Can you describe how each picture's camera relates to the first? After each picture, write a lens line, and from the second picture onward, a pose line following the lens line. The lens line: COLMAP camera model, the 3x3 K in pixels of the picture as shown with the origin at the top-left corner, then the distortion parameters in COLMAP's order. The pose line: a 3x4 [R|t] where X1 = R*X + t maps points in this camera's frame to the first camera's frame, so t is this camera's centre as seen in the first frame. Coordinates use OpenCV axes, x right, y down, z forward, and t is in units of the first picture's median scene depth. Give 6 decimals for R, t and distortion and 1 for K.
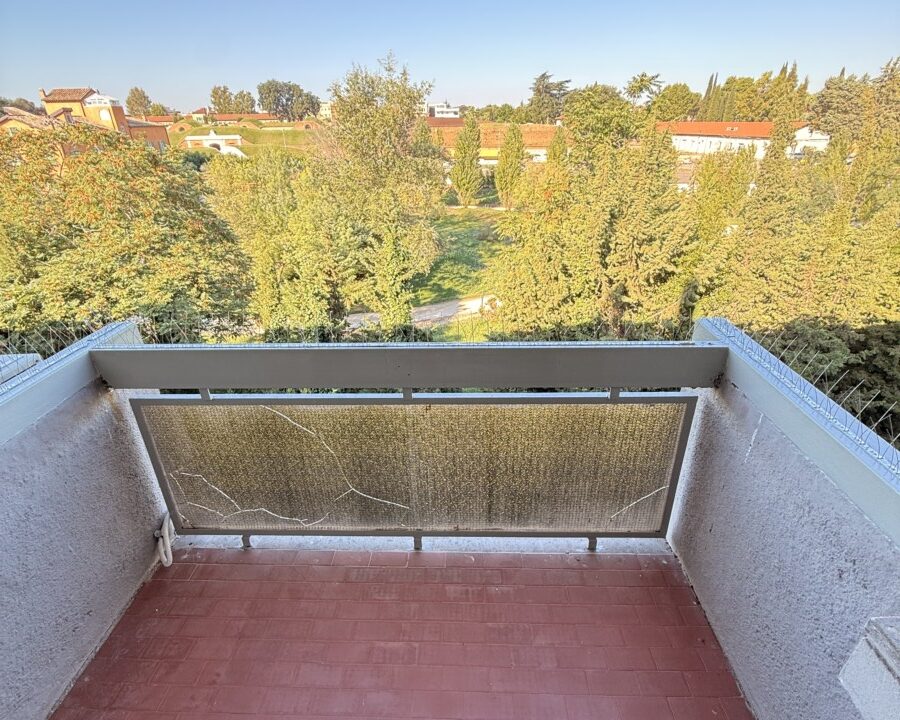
lens RADIAL K [[476.2, 0, 450.4], [0, 476.2, 358.3], [0, 0, 1]] dist [0.001475, -0.000289]
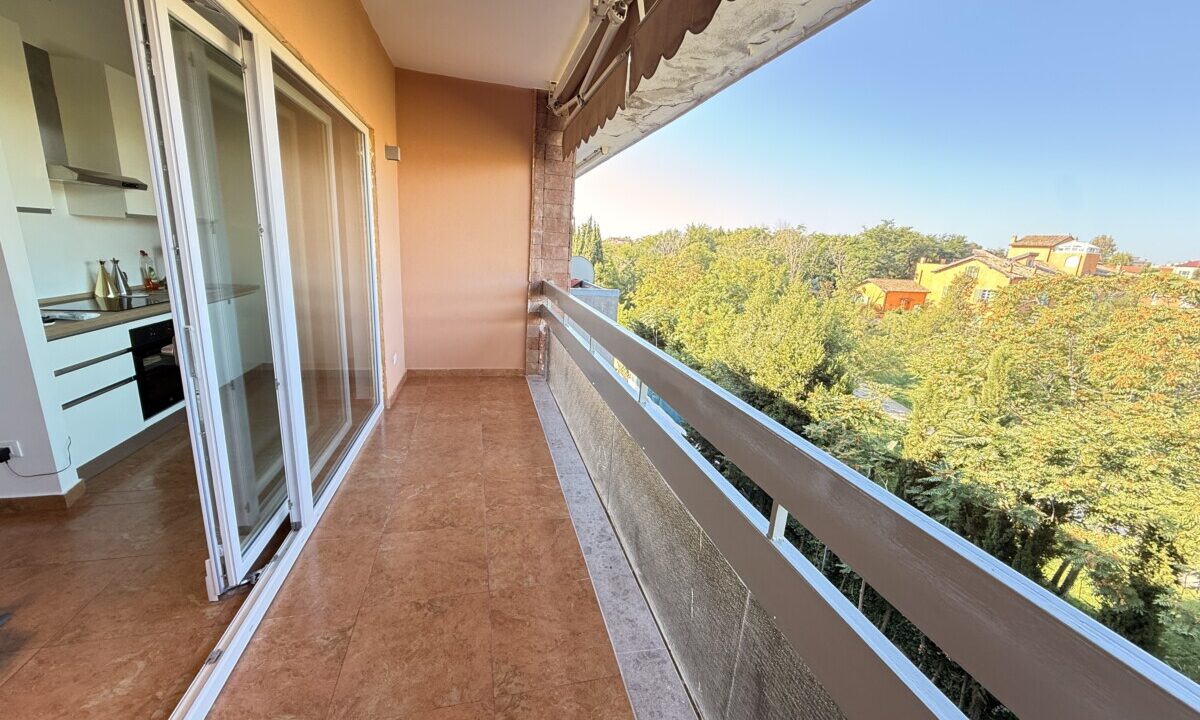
lens RADIAL K [[476.2, 0, 596.4], [0, 476.2, 359.5], [0, 0, 1]] dist [0.000884, 0.000133]
pose [[0.256792, 0.258344, -0.931298, -0.191440], [-0.487999, 0.866410, 0.105786, 0.012102], [0.834215, 0.427307, 0.348558, -0.017246]]
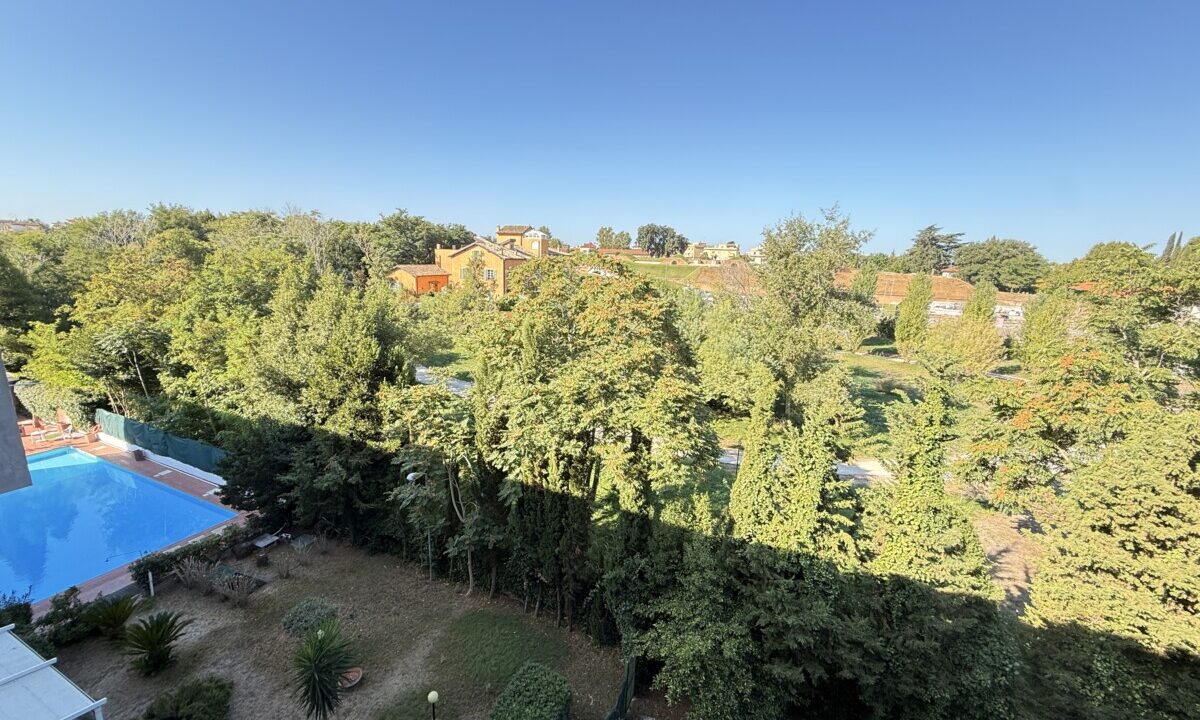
lens RADIAL K [[476.2, 0, 597.2], [0, 476.2, 359.5], [0, 0, 1]] dist [0.000884, 0.000133]
pose [[0.920387, 0.133526, -0.367503, -0.263924], [-0.221772, 0.952351, -0.209392, -0.002740], [0.322032, 0.274224, 0.906144, 0.016259]]
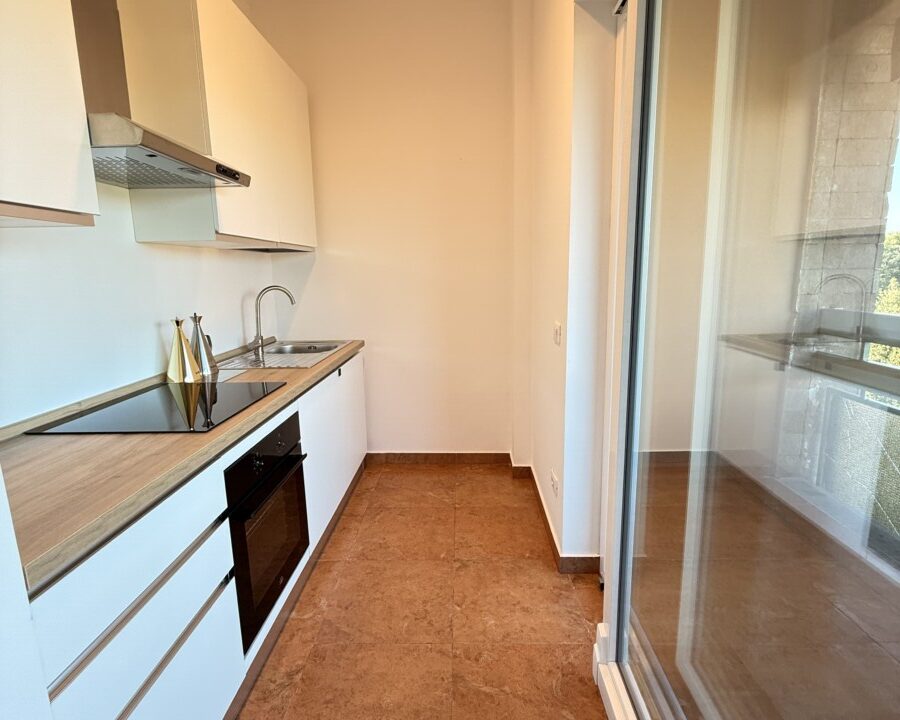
lens RADIAL K [[476.2, 0, 450.0], [0, 476.2, 357.4], [0, 0, 1]] dist [0.001475, -0.000289]
pose [[-0.006366, 0.188217, -0.982107, -1.676302], [-0.427605, 0.887292, 0.172817, 0.522738], [0.903943, 0.421054, 0.074834, -0.744205]]
